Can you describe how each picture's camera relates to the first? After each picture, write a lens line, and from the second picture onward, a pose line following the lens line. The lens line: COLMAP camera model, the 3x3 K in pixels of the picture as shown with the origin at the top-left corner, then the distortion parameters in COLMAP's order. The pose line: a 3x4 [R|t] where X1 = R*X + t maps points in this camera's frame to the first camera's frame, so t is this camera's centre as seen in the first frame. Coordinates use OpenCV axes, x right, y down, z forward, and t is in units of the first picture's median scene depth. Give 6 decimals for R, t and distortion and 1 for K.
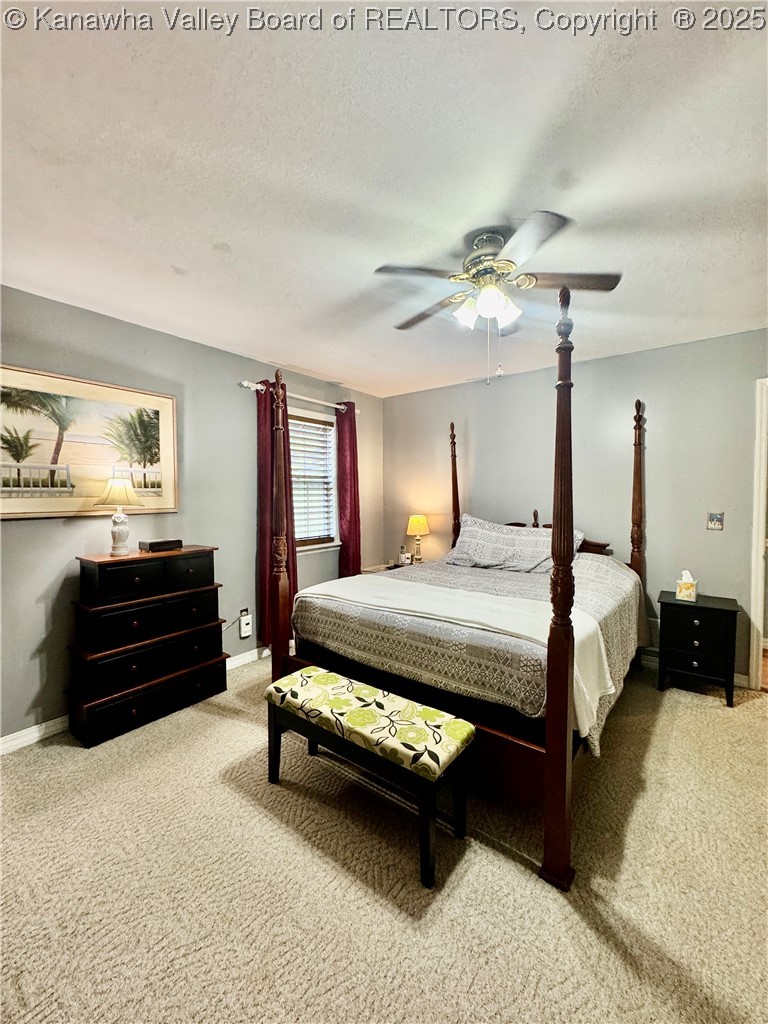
lens RADIAL K [[409.7, 0, 385.1], [0, 409.7, 513.0], [0, 0, 1]] dist [-0.001818, 0.000114]
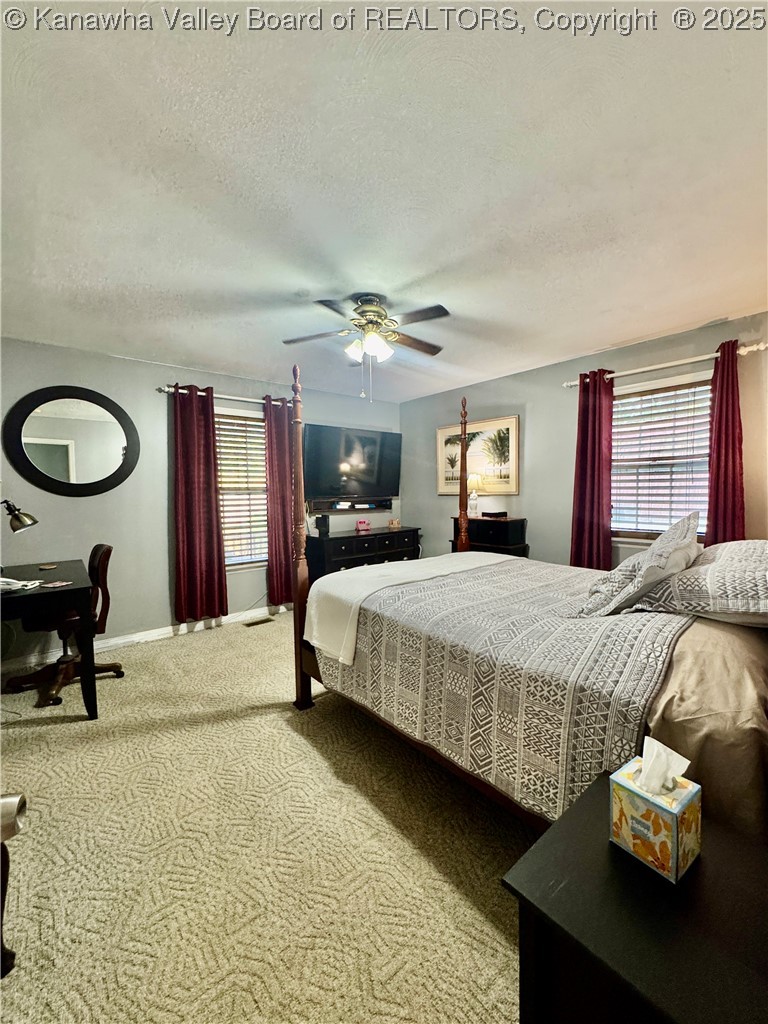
lens RADIAL K [[409.7, 0, 385.1], [0, 409.7, 513.0], [0, 0, 1]] dist [-0.001818, 0.000114]
pose [[-0.215361, 0.062889, -0.974507, 1.070593], [-0.033176, 0.996877, 0.071664, -0.027056], [0.975971, 0.047764, -0.212602, 0.902538]]
